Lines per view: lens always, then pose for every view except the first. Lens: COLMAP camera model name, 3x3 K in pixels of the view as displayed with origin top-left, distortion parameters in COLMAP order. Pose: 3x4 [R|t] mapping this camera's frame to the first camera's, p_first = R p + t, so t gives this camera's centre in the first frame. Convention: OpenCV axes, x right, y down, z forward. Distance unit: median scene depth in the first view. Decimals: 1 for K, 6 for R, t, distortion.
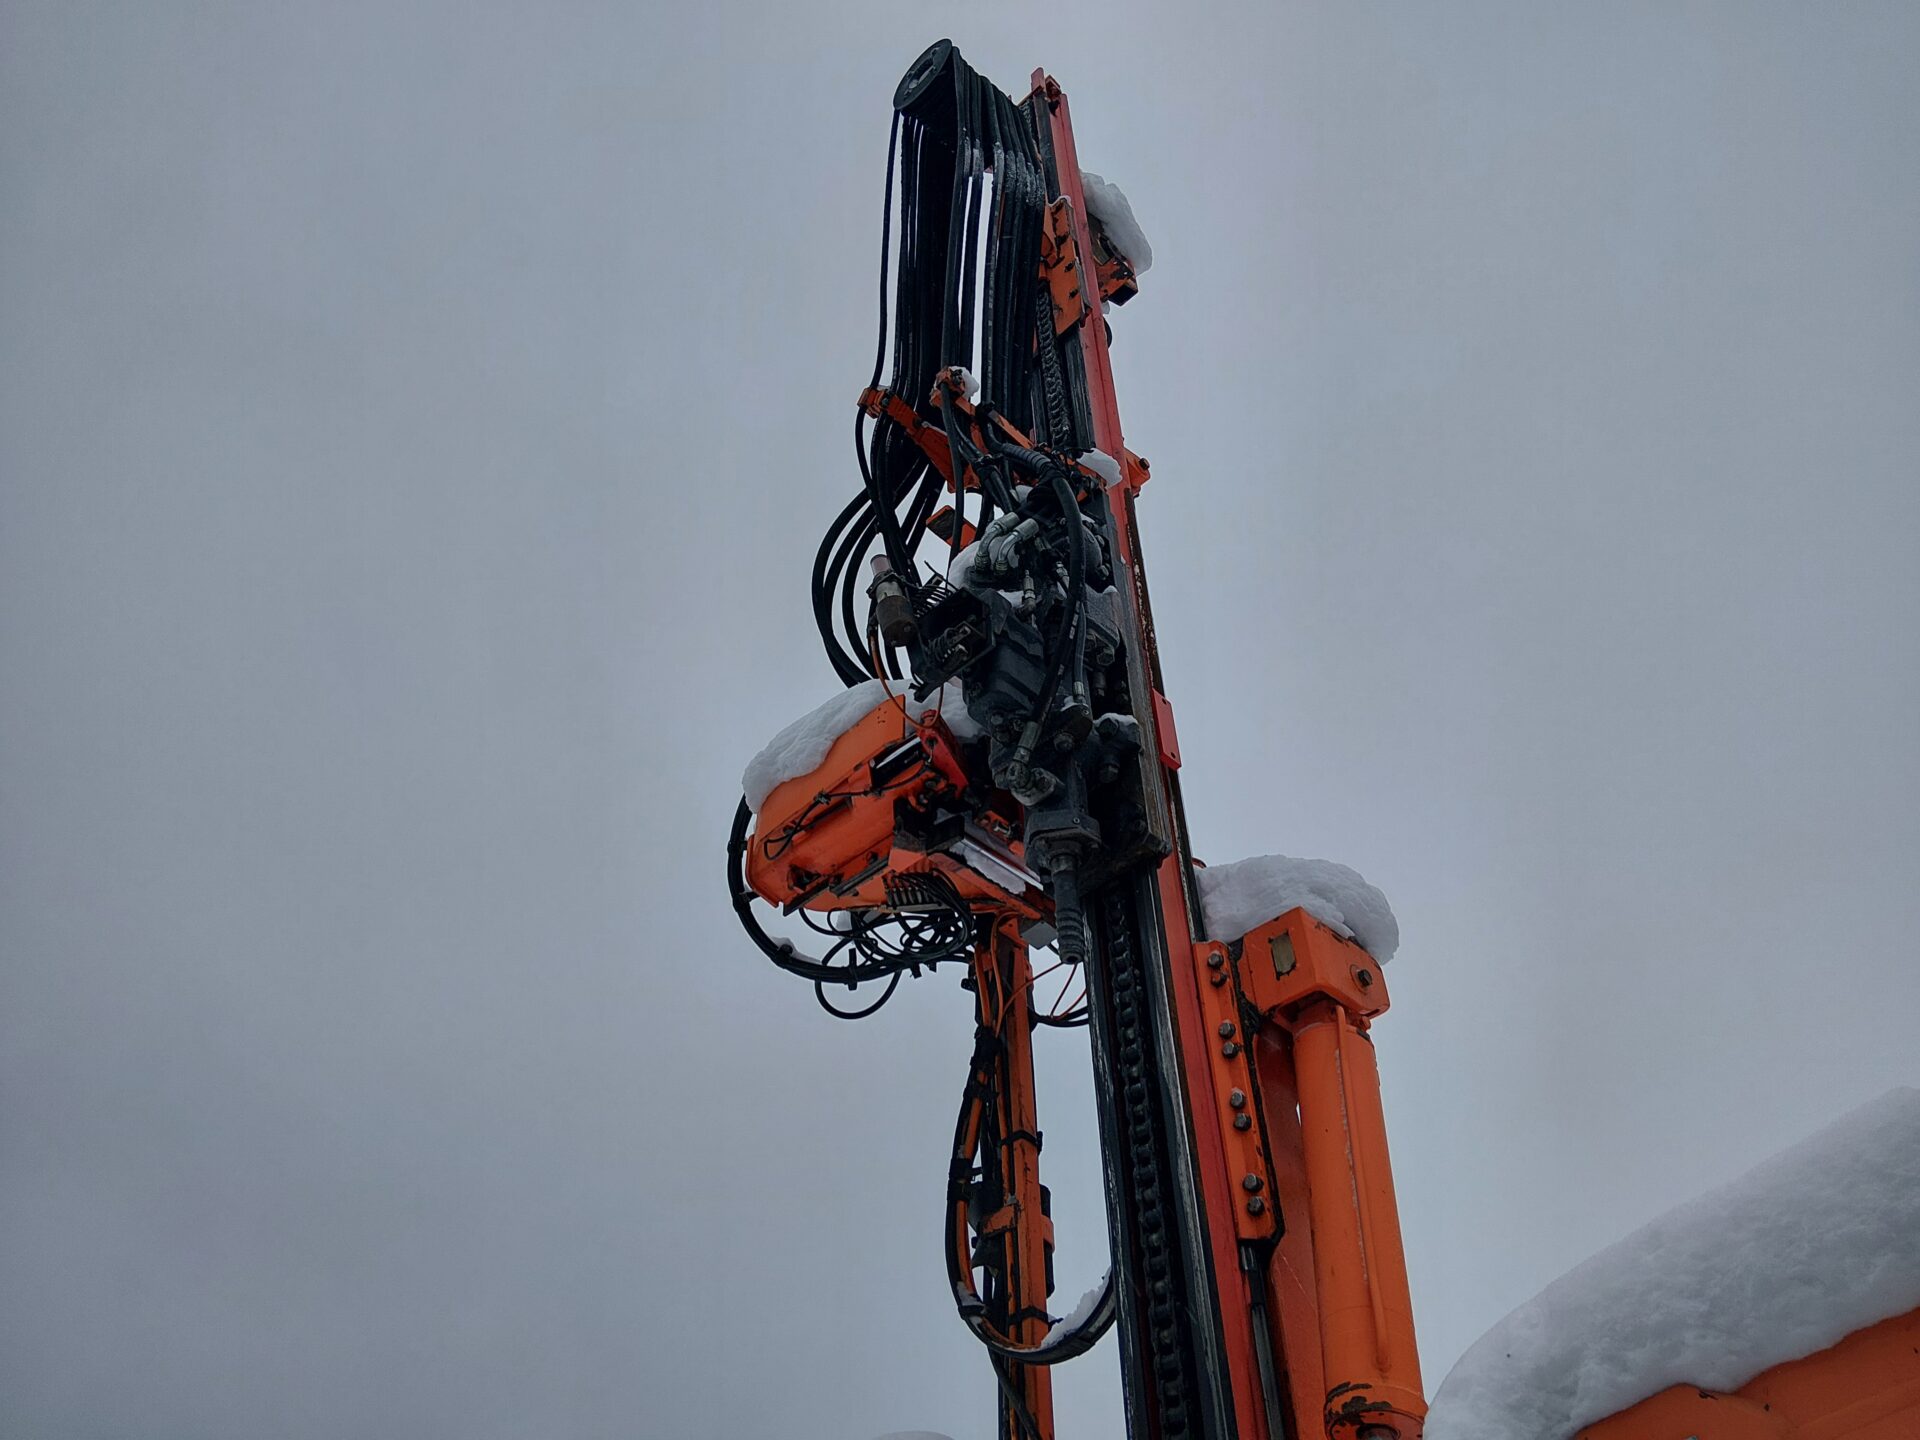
lens RADIAL K [[1450.6, 0, 960.2], [0, 1450.6, 708.4], [0, 0, 1]] dist [0.134215, -0.231411]
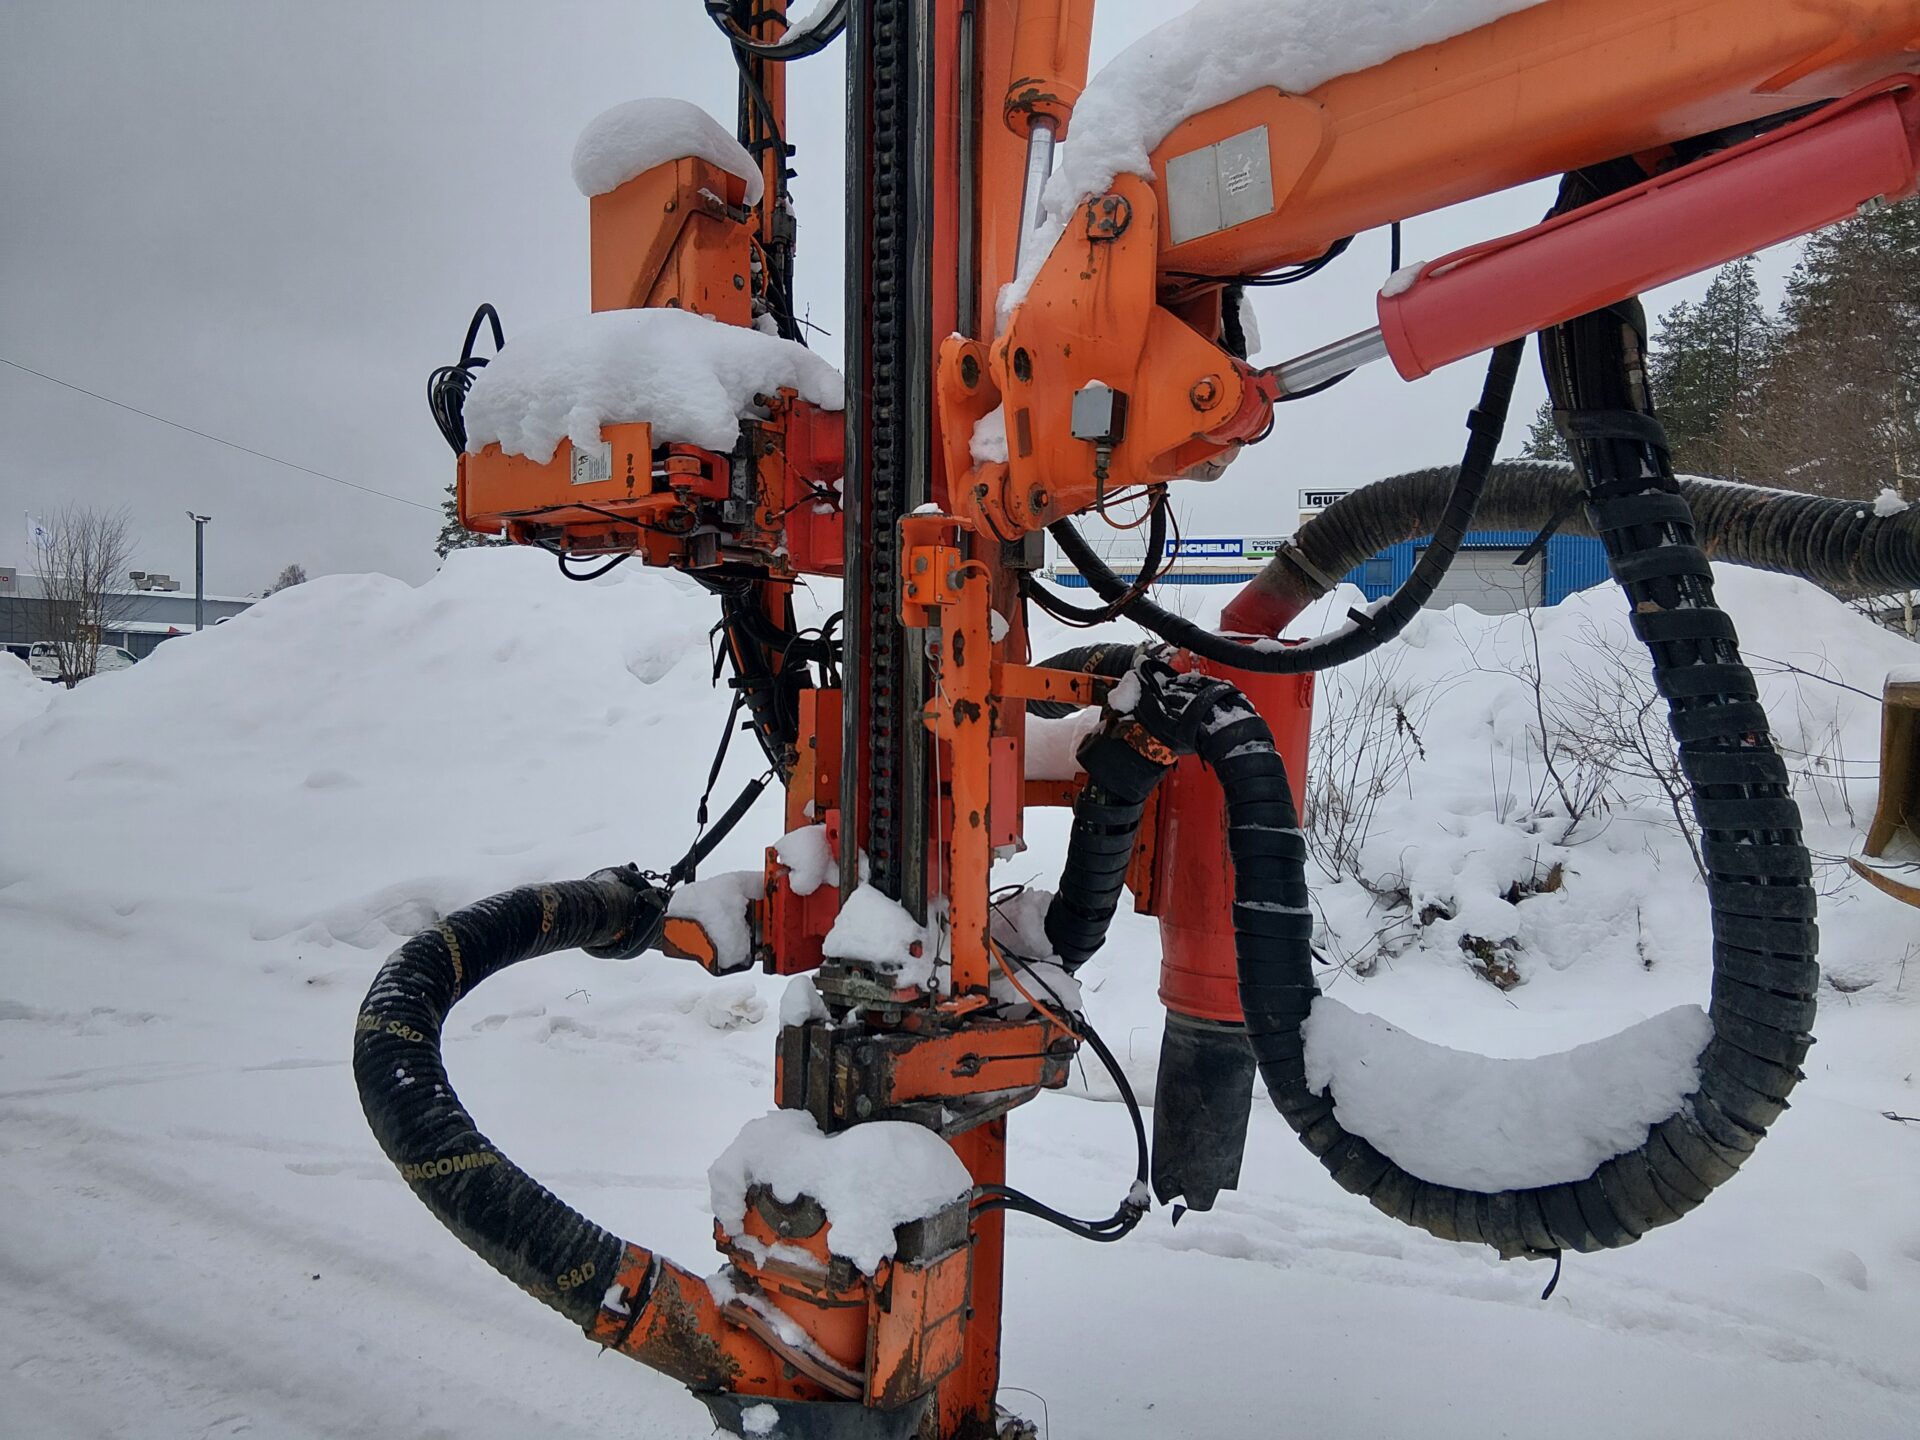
lens RADIAL K [[1450.6, 0, 960.2], [0, 1450.6, 708.4], [0, 0, 1]] dist [0.134215, -0.231411]
pose [[0.982735, 0.019833, 0.183953, -0.009515], [-0.143373, 0.710062, 0.689388, -0.011800], [-0.116945, -0.703860, 0.700646, -0.228578]]
